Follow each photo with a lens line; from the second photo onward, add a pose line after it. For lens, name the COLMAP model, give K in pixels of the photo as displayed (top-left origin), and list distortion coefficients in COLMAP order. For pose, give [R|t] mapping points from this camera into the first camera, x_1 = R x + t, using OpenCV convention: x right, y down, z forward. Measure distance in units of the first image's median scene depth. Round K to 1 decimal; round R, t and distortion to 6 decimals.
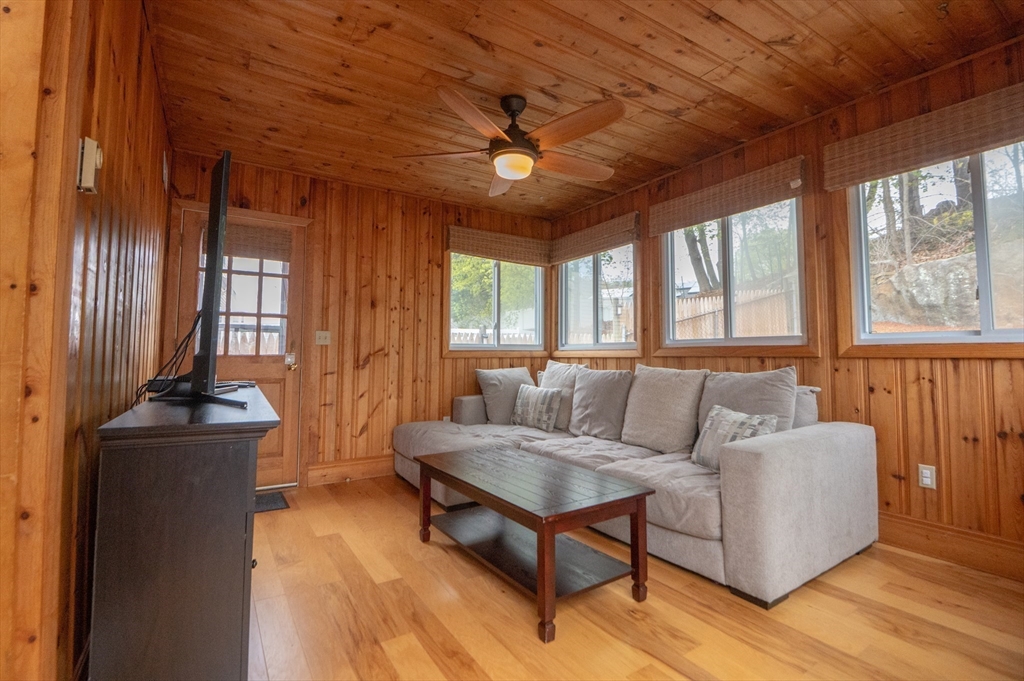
lens RADIAL K [[473.4, 0, 516.1], [0, 473.4, 322.1], [0, 0, 1]] dist [-0.003001, -0.009190]
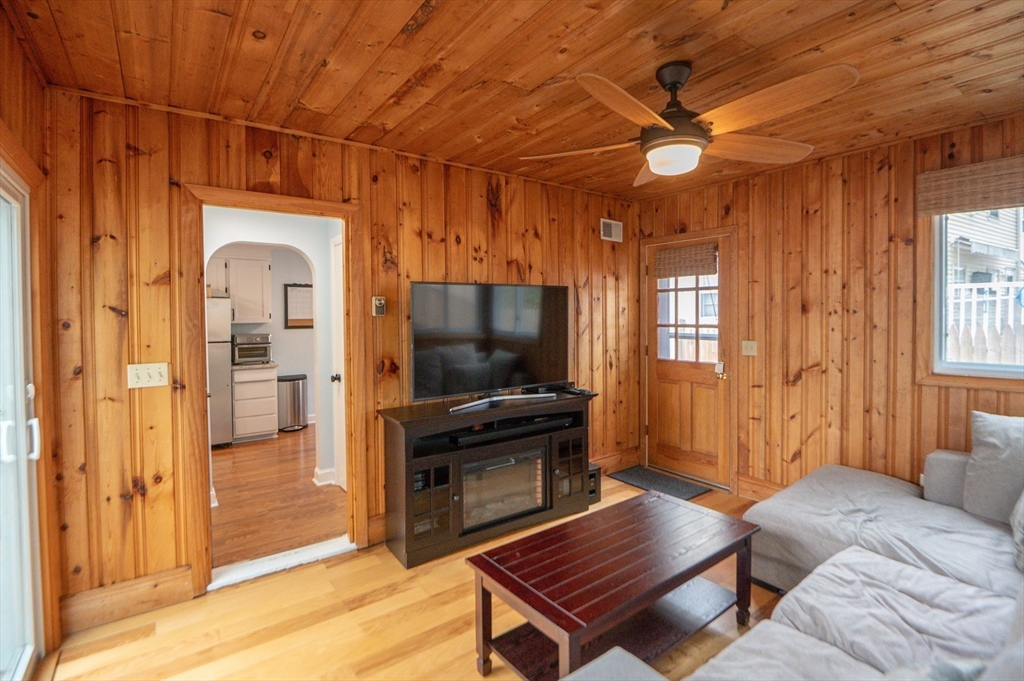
lens RADIAL K [[473.4, 0, 516.1], [0, 473.4, 322.1], [0, 0, 1]] dist [-0.003001, -0.009190]
pose [[0.071745, 0.010313, -0.997370, 0.483257], [0.078199, 0.996810, 0.015933, -0.067327], [0.994353, -0.079136, 0.070710, 0.448899]]
